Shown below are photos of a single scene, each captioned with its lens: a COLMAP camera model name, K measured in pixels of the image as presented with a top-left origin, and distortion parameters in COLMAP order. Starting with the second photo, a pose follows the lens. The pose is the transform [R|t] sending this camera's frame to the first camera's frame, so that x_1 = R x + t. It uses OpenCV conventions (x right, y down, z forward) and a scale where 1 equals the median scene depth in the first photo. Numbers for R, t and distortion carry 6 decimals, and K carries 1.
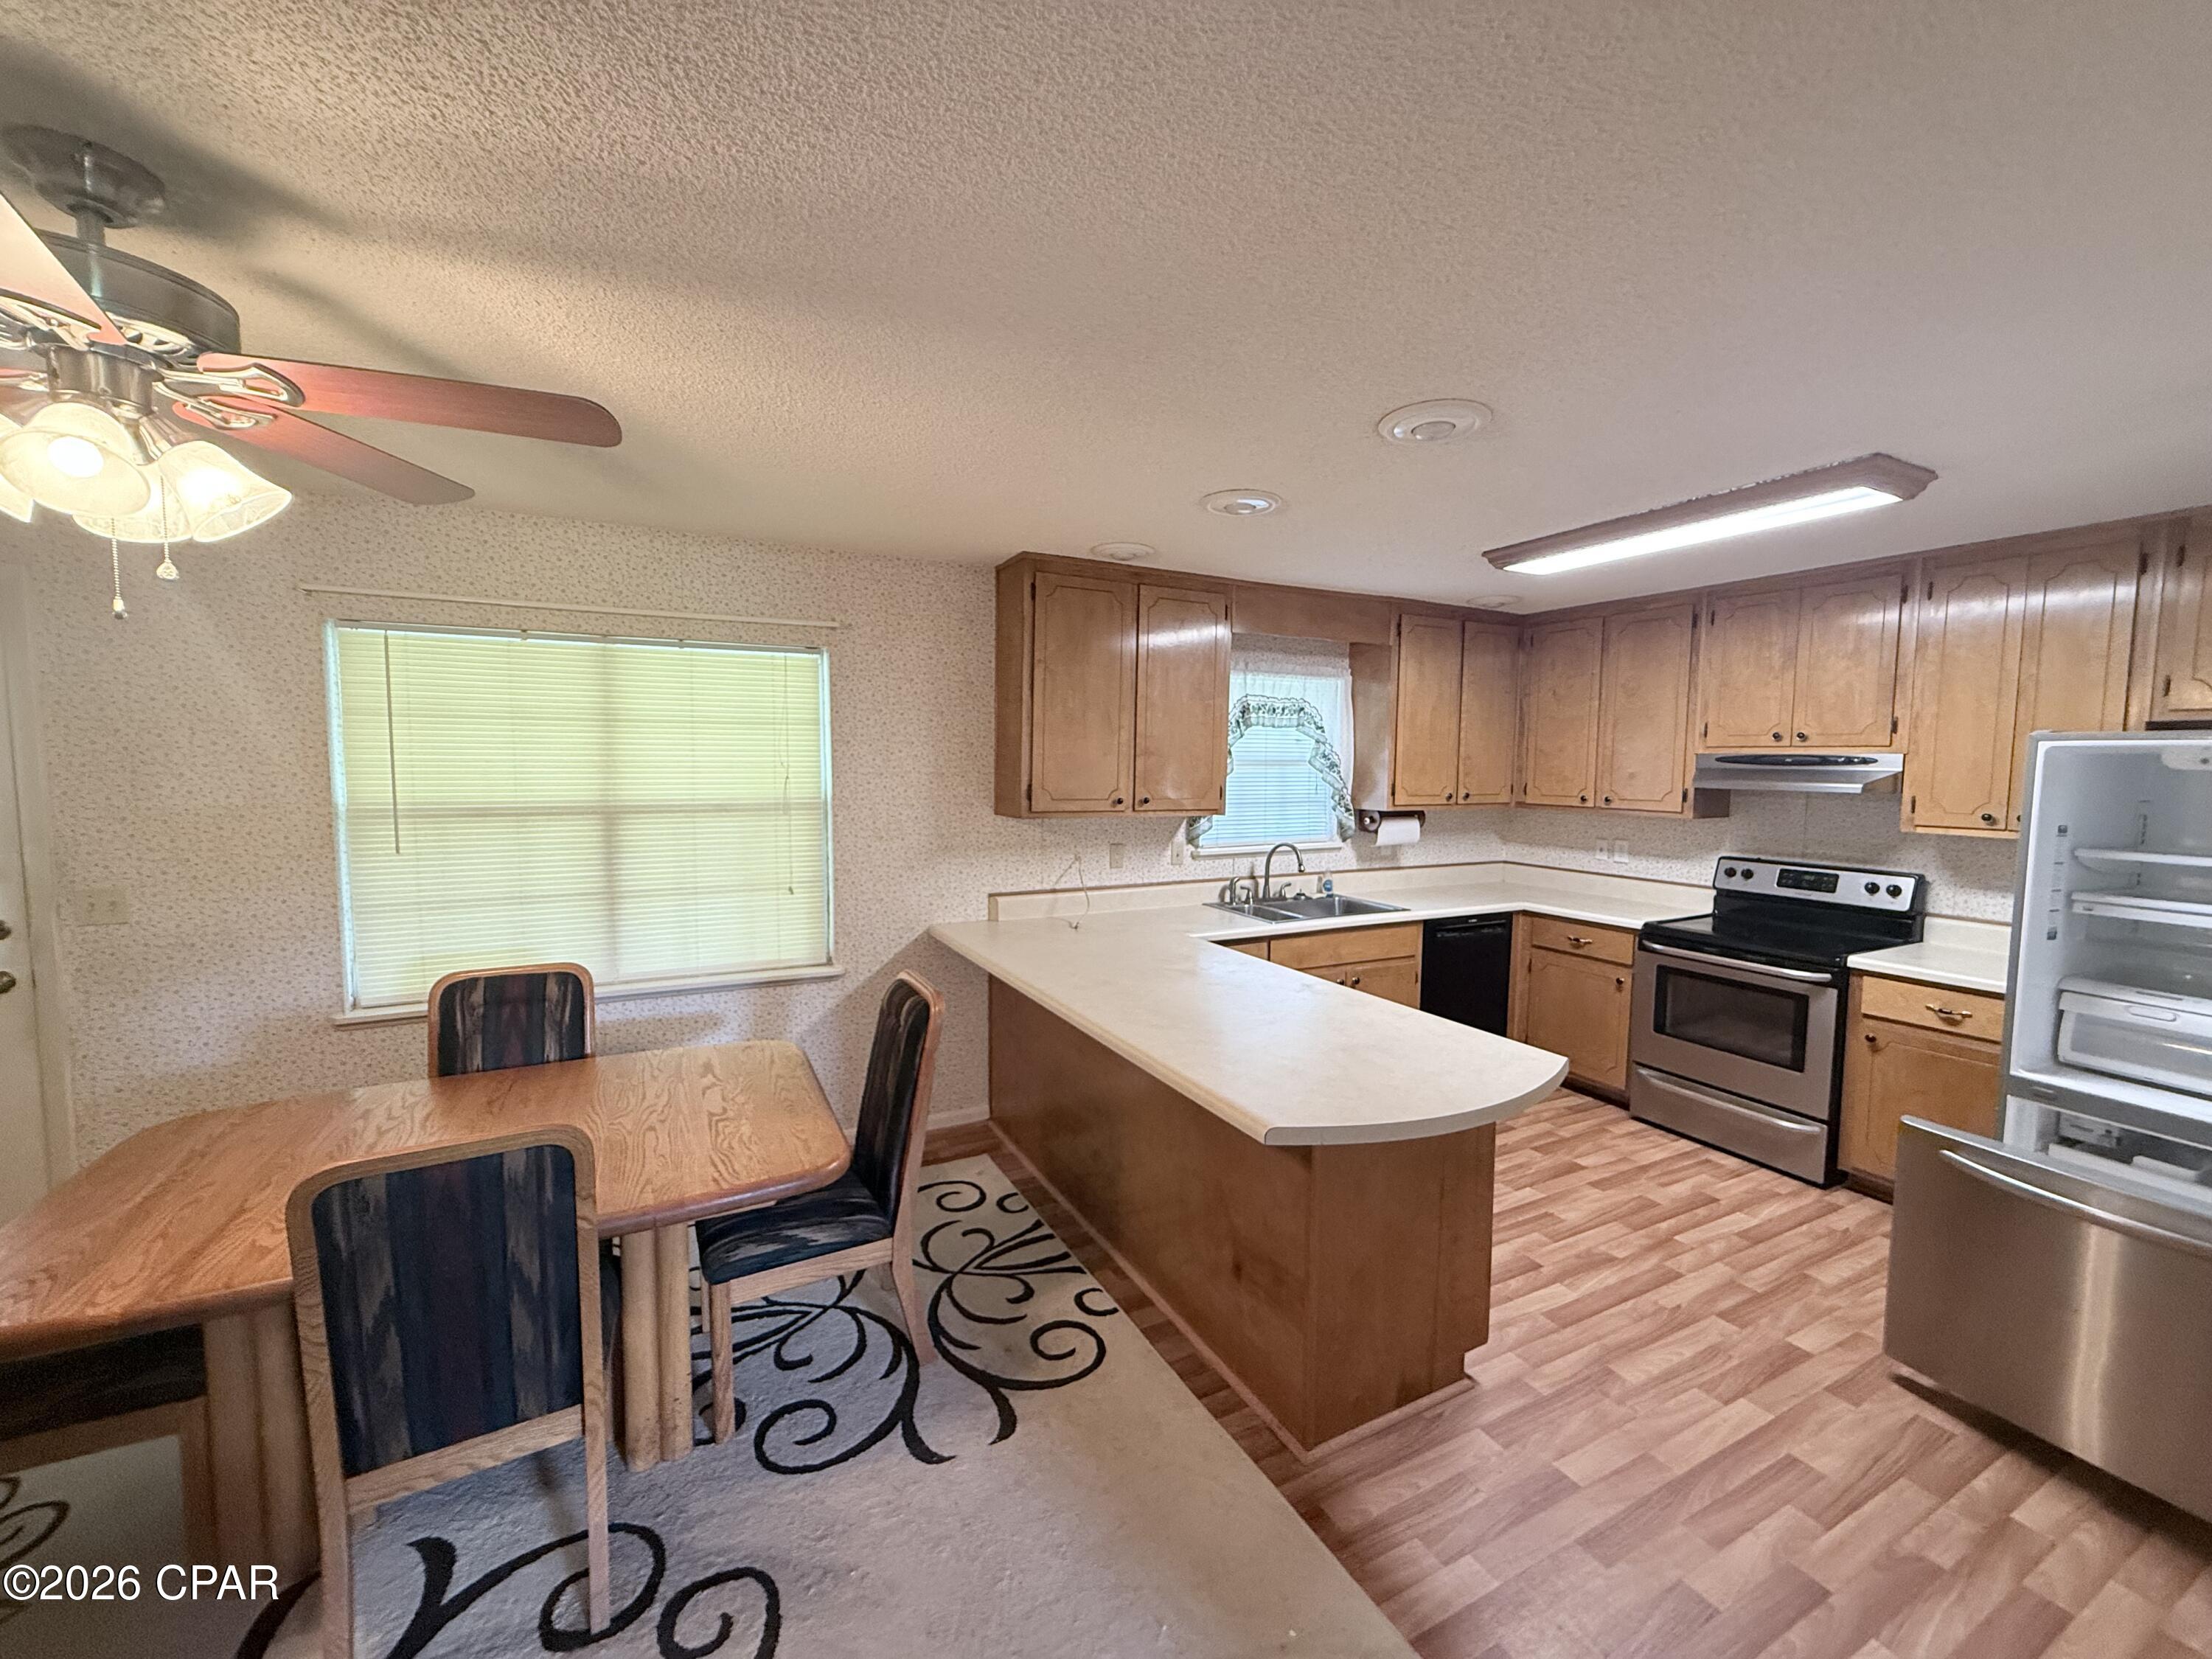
lens RADIAL K [[875.8, 0, 1102.0], [0, 875.8, 831.0], [0, 0, 1]] dist [-0.000673, 0.000630]
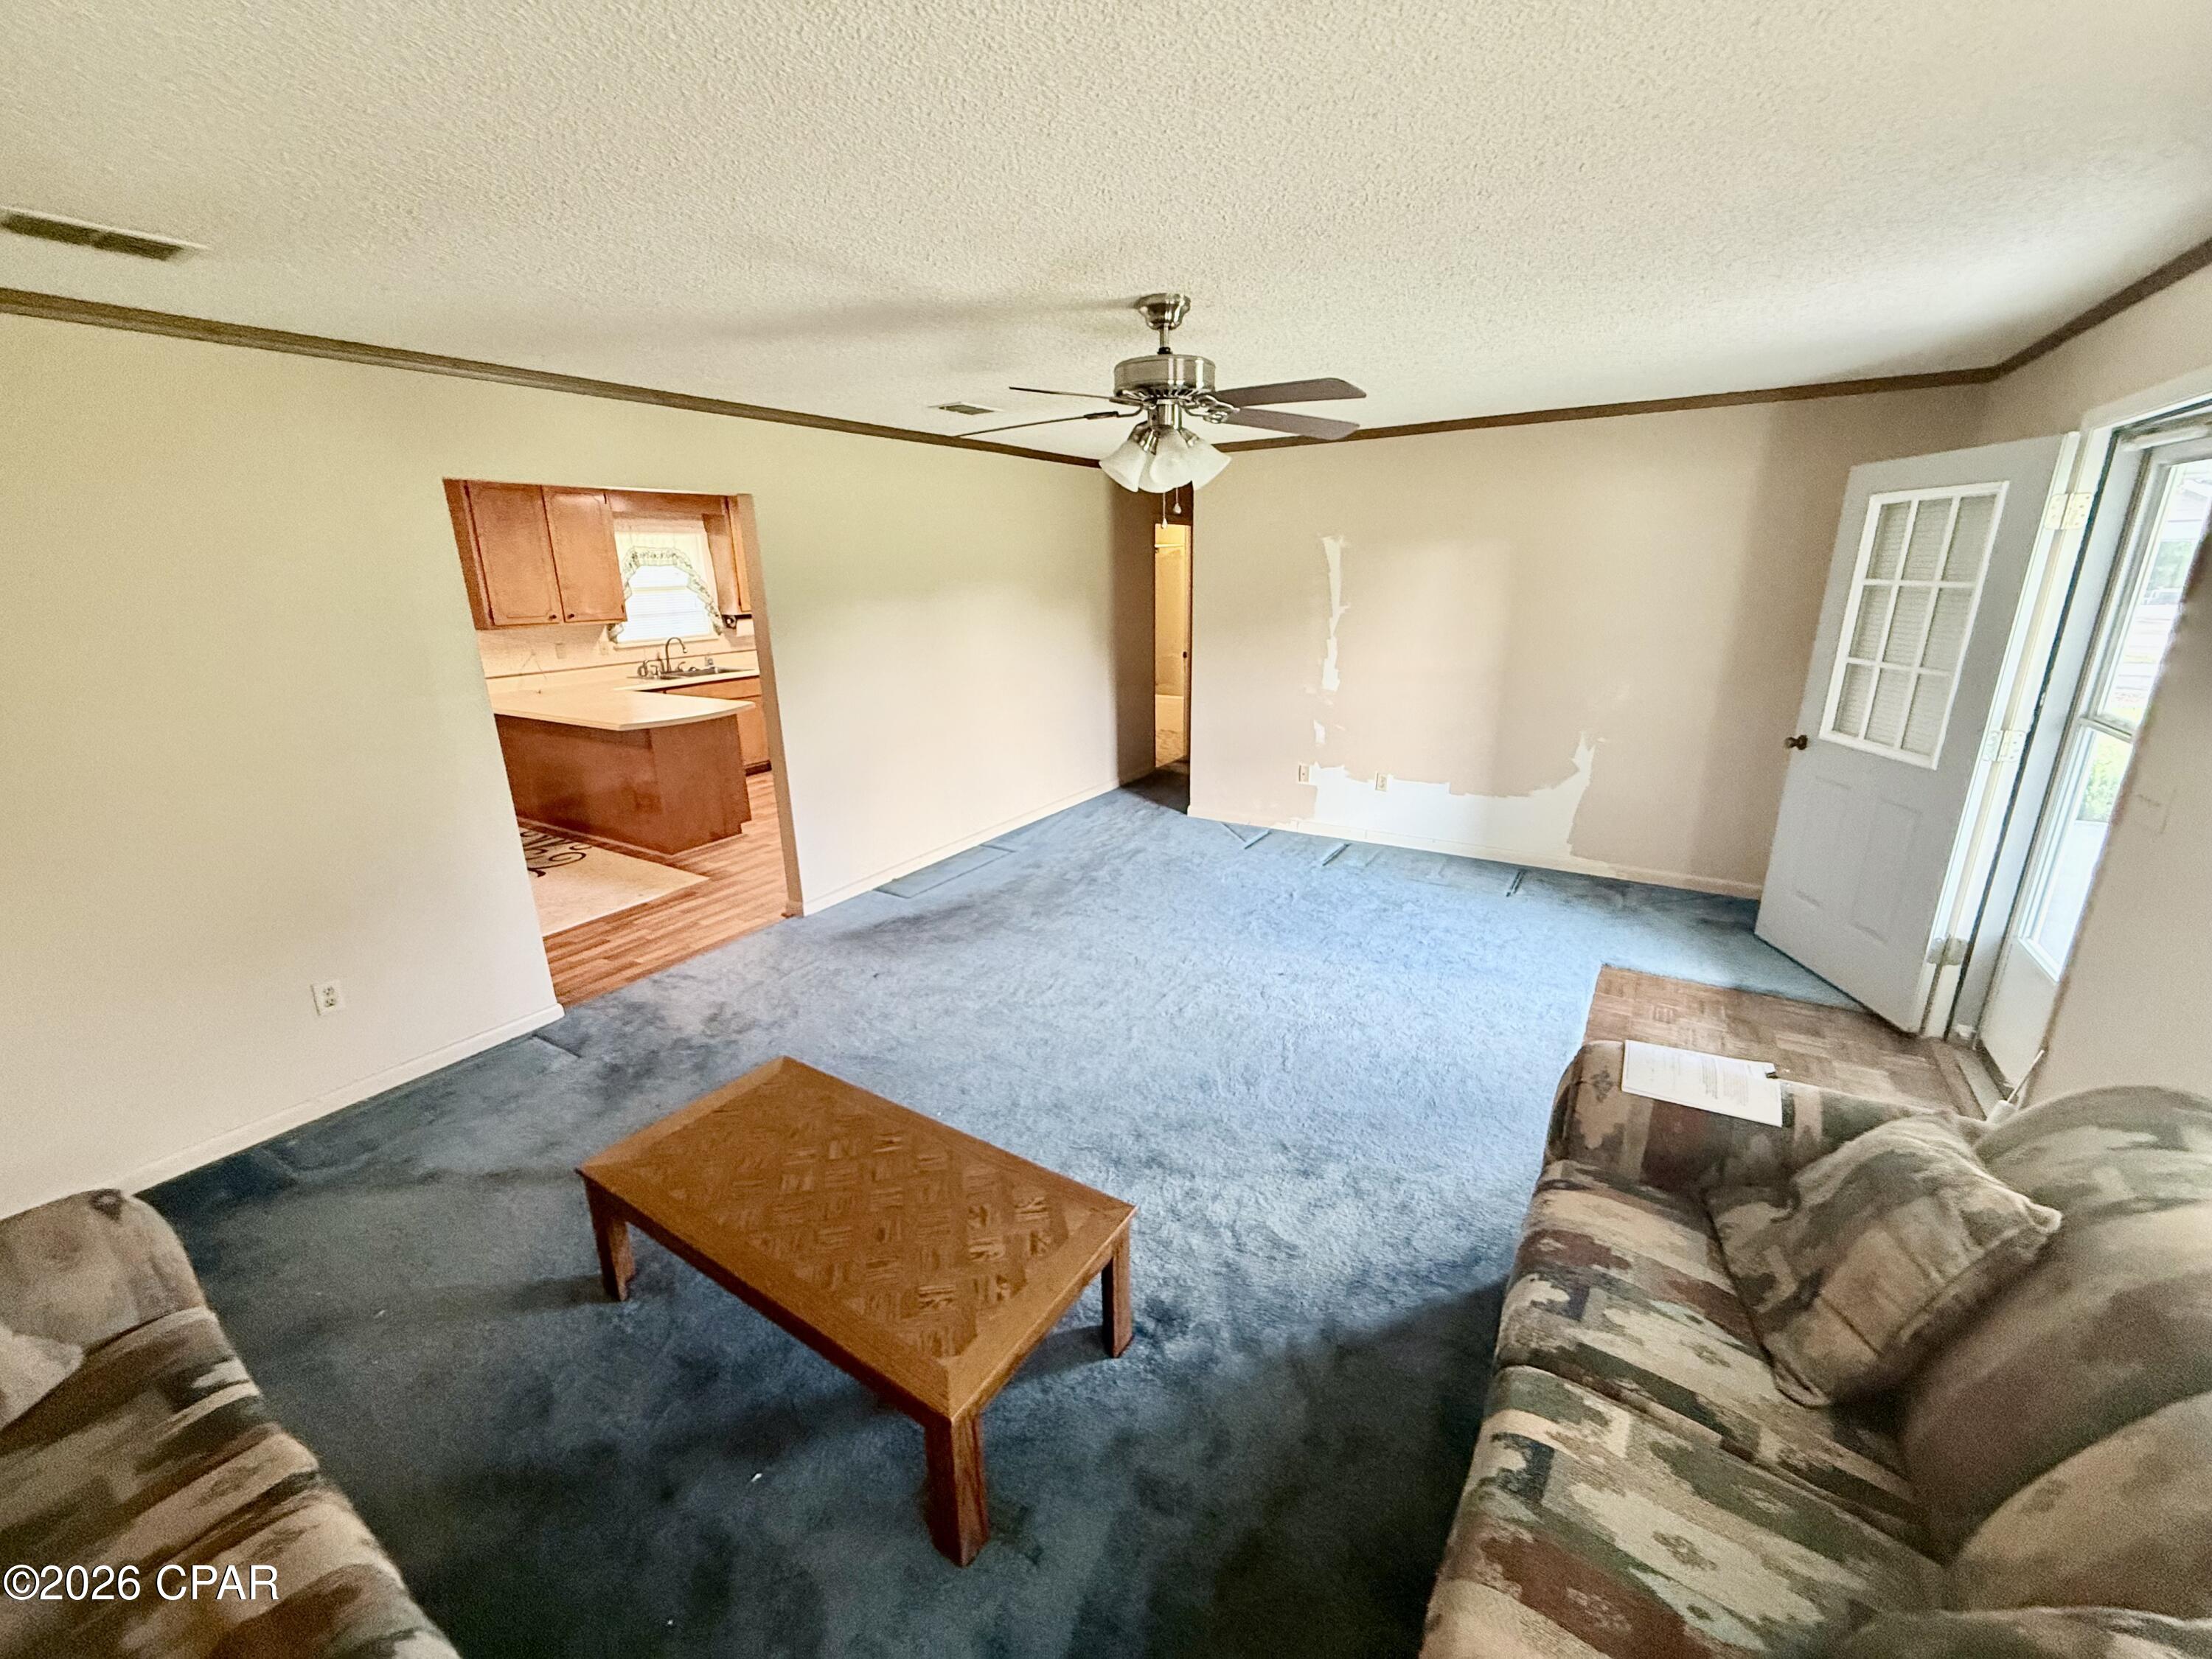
lens RADIAL K [[875.8, 0, 1099.1], [0, 875.8, 827.5], [0, 0, 1]] dist [-0.000673, 0.000630]
pose [[0.861909, -0.167883, 0.478465, 0.043851], [0.067231, 0.973106, 0.220331, 0.054618], [-0.502587, -0.157737, 0.850015, -0.933142]]
